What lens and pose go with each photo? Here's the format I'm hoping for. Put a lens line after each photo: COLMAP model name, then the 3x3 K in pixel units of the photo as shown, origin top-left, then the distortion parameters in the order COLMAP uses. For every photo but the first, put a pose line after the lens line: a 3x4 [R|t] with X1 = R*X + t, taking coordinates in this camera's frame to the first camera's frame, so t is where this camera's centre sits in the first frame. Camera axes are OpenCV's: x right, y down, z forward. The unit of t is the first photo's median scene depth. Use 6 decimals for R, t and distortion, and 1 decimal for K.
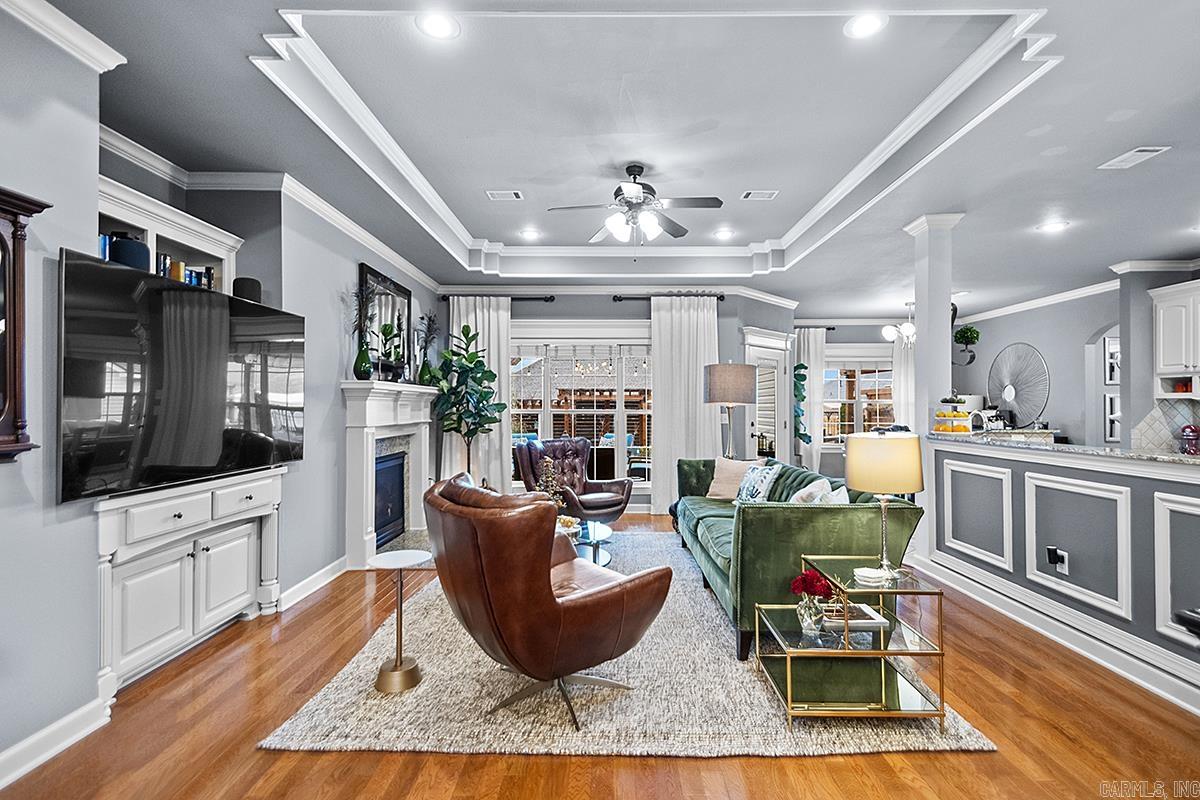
lens RADIAL K [[557.6, 0, 589.4], [0, 557.6, 411.9], [0, 0, 1]] dist [0.012178, -0.013689]
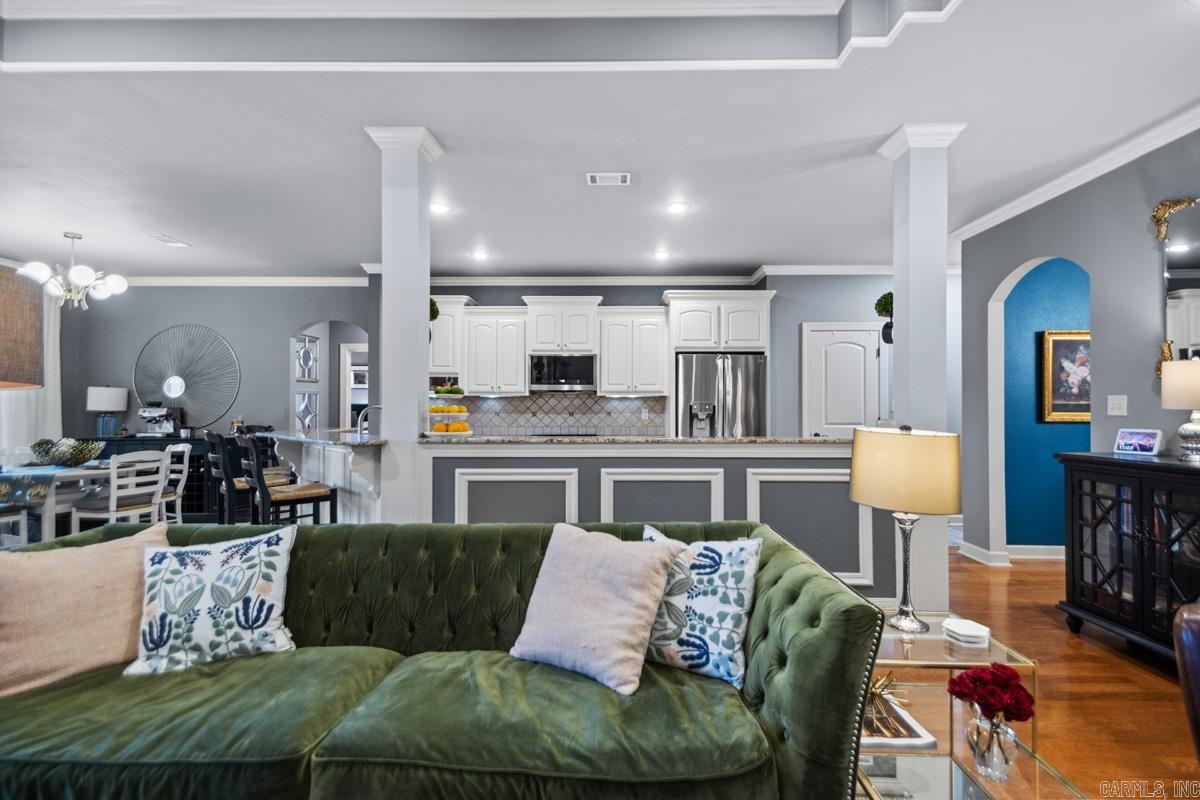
lens RADIAL K [[557.6, 0, 612.8], [0, 557.6, 400.8], [0, 0, 1]] dist [0.012178, -0.013689]
pose [[-0.036903, 0.011150, 0.999257, -0.068172], [0.012328, 0.999867, -0.010701, 0.003128], [-0.999243, 0.011924, -0.037036, 0.507341]]
